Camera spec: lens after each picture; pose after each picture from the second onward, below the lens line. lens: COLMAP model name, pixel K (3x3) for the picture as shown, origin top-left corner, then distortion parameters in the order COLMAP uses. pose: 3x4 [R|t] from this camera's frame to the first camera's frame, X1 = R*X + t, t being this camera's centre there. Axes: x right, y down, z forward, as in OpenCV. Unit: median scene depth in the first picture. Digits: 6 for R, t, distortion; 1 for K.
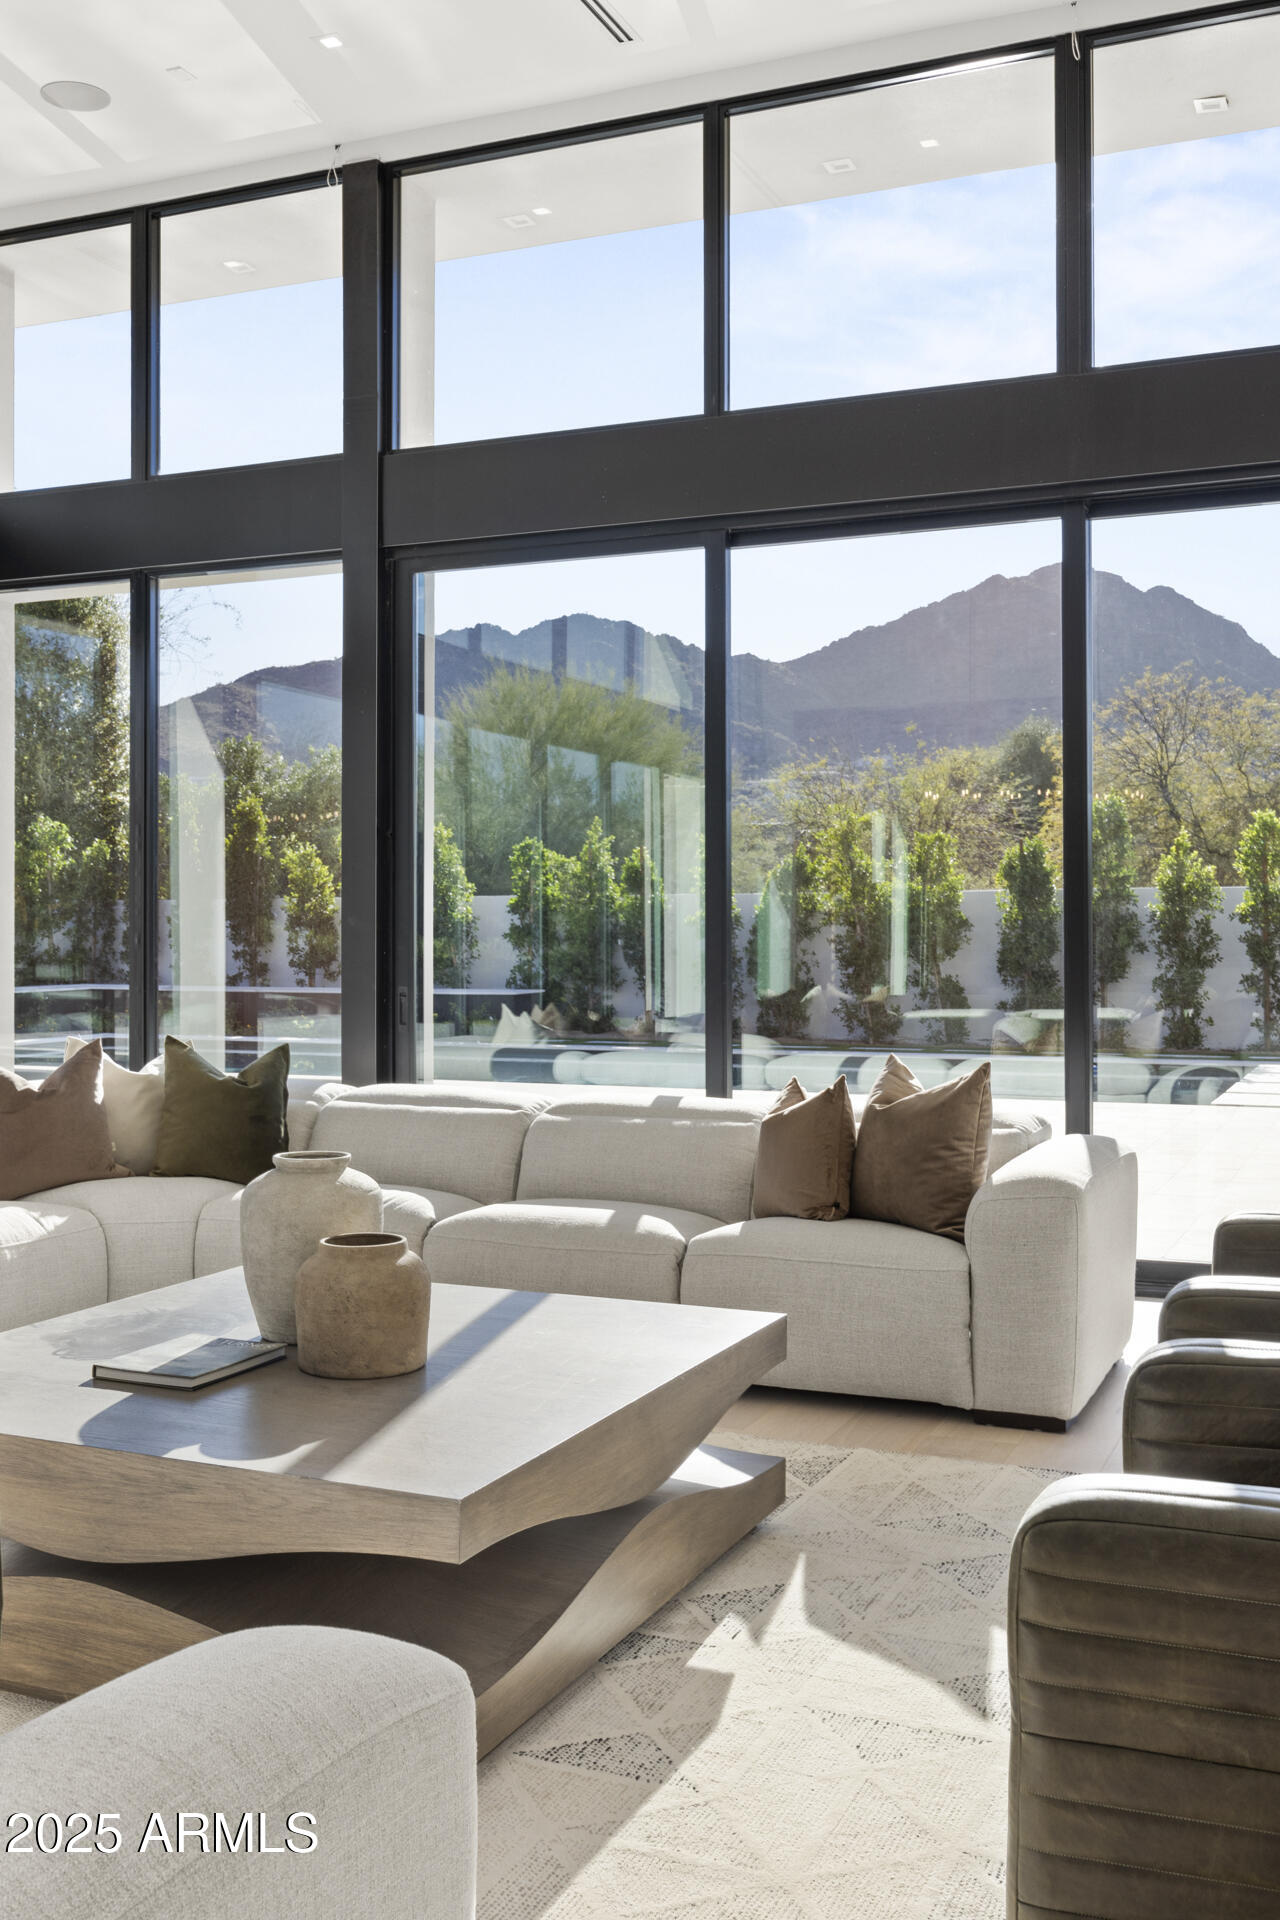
lens RADIAL K [[1886.9, 0, 654.0], [0, 1886.9, 910.6], [0, 0, 1]] dist [0.000119, 0.000000]
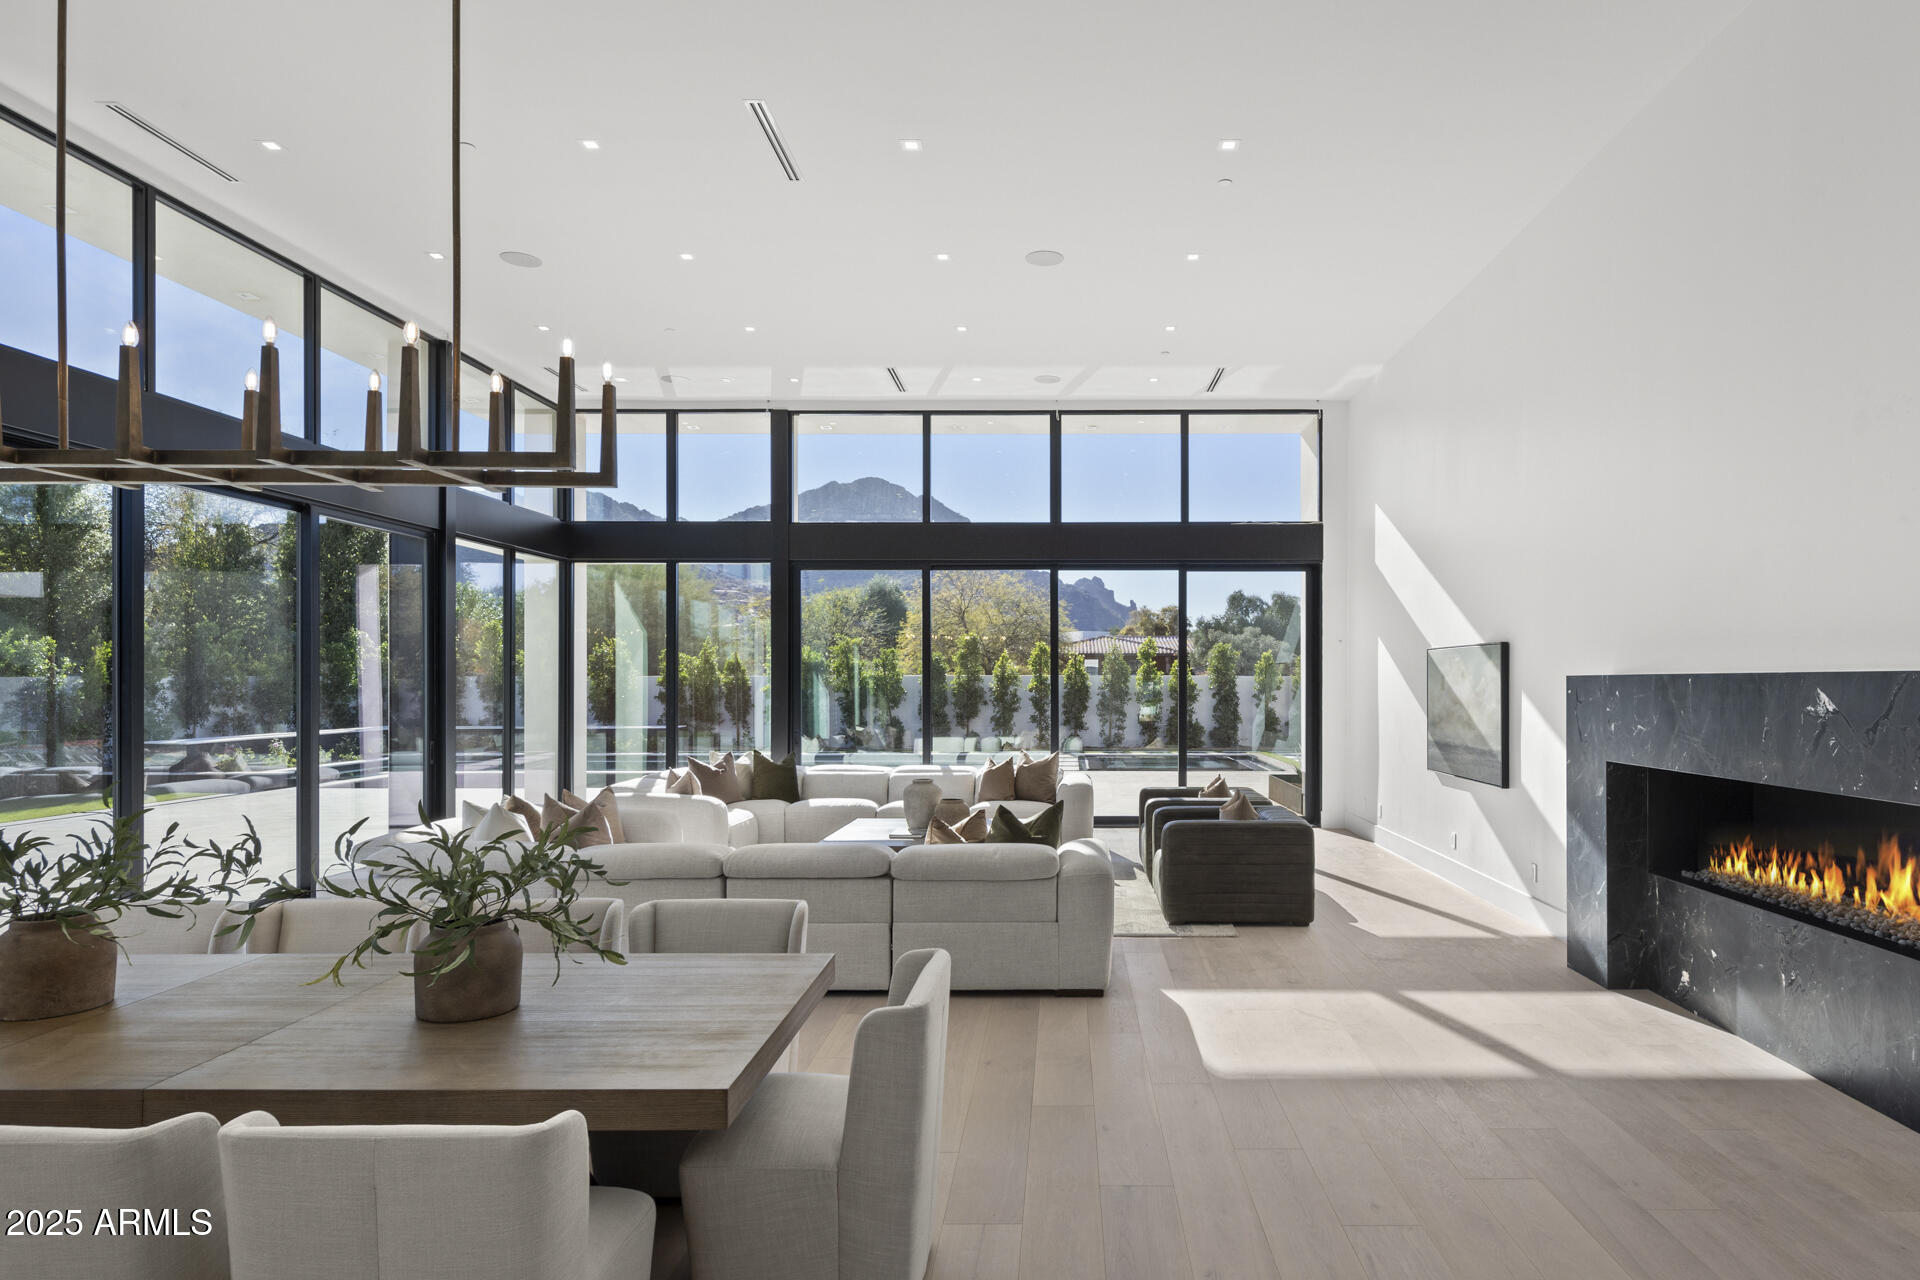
lens RADIAL K [[1077.5, 0, 1058.5], [0, 1077.5, 688.4], [0, 0, 1]] dist [-0.000056, 0.000443]
pose [[0.926449, -0.000516, 0.376420, -0.356506], [-0.004607, 0.999909, 0.012710, -0.036535], [-0.376392, -0.013509, 0.926362, -0.506963]]
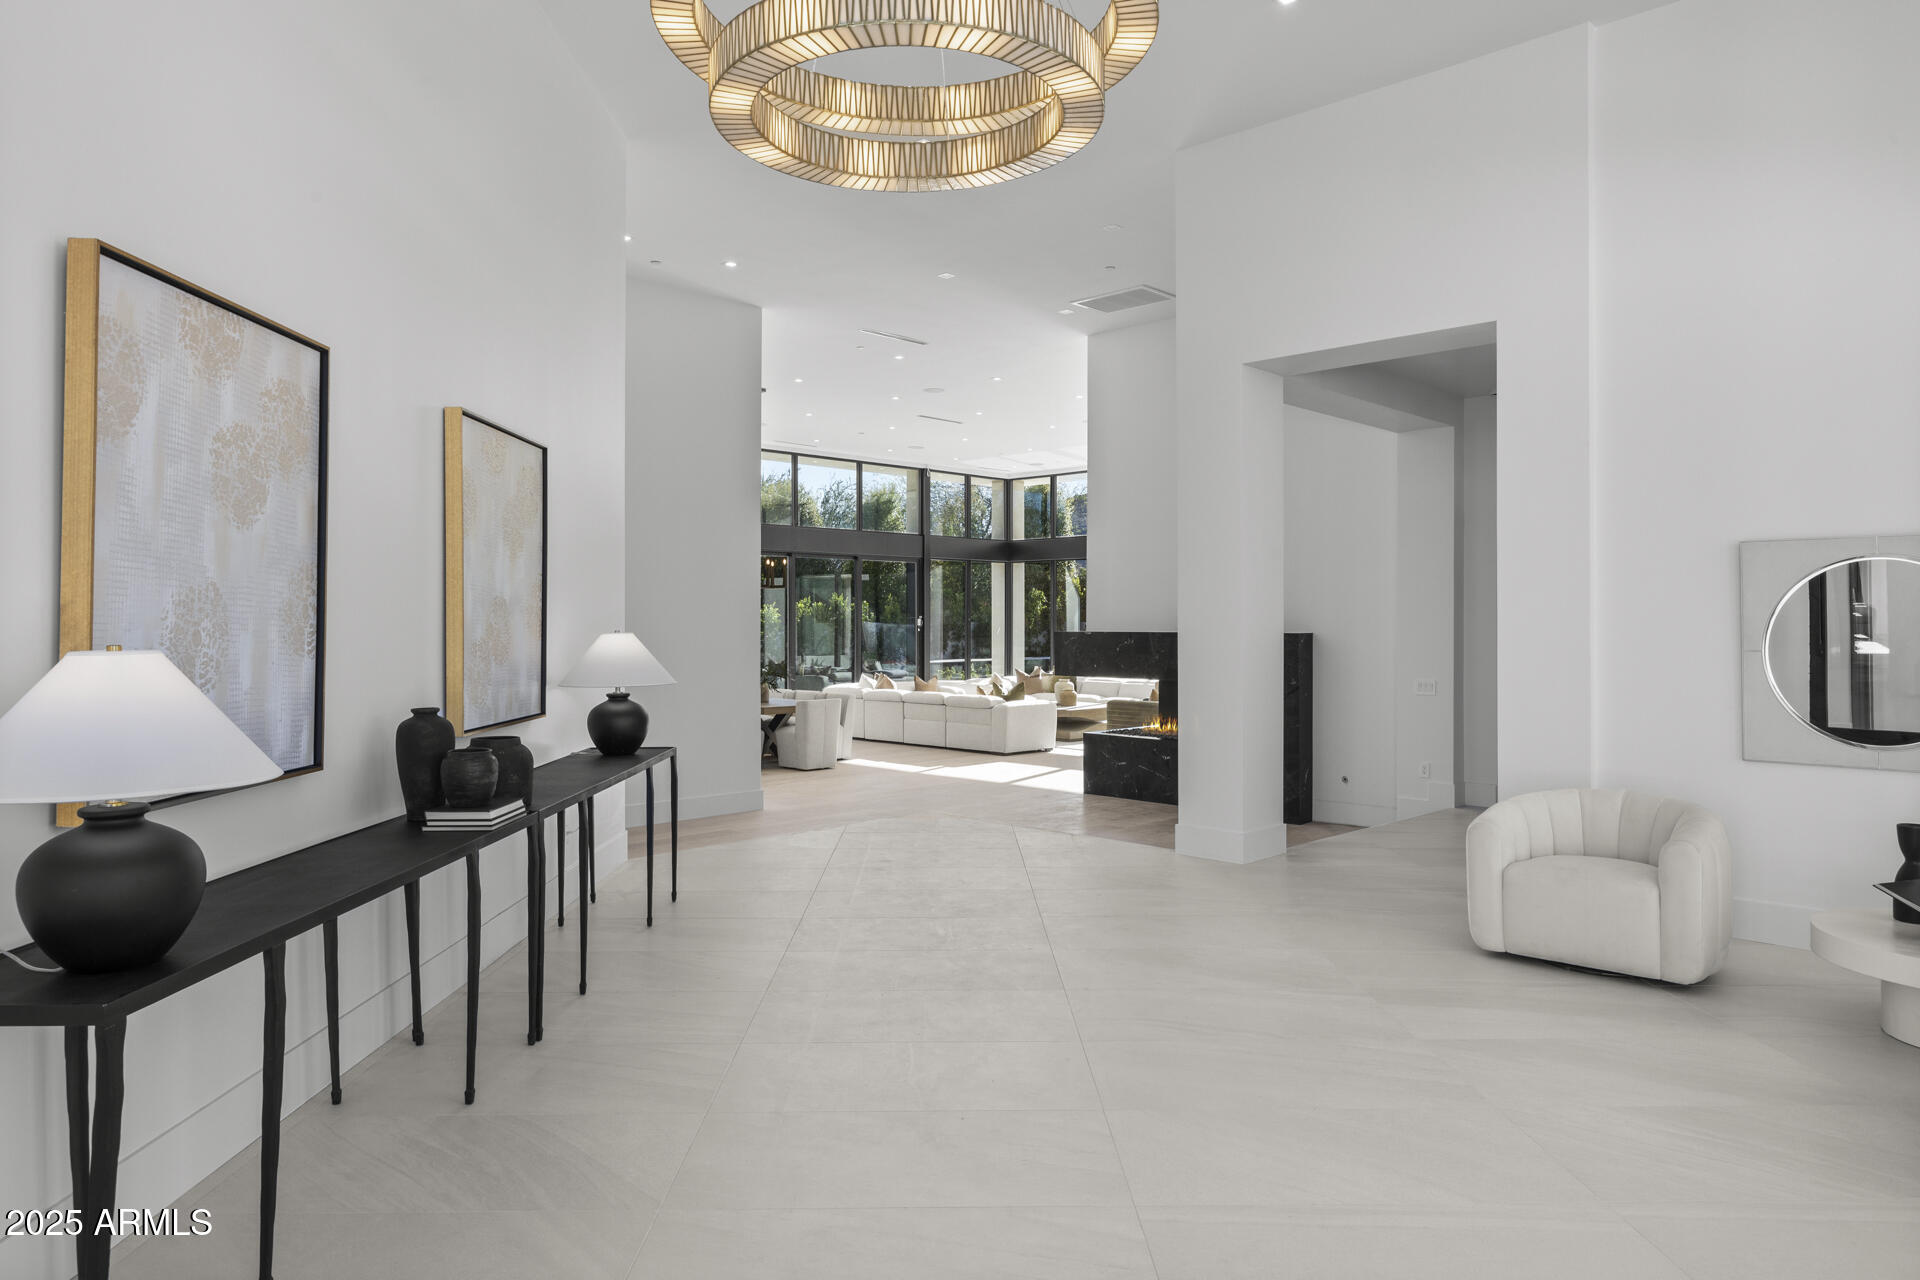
lens RADIAL K [[1207.6, 0, 961.0], [0, 1207.6, 633.0], [0, 0, 1]] dist [-0.006516, -0.000419]
pose [[0.929254, 0.003509, -0.369426, 0.590482], [0.002715, 0.999863, 0.016326, -0.062347], [0.369433, -0.016174, 0.929117, -1.746925]]
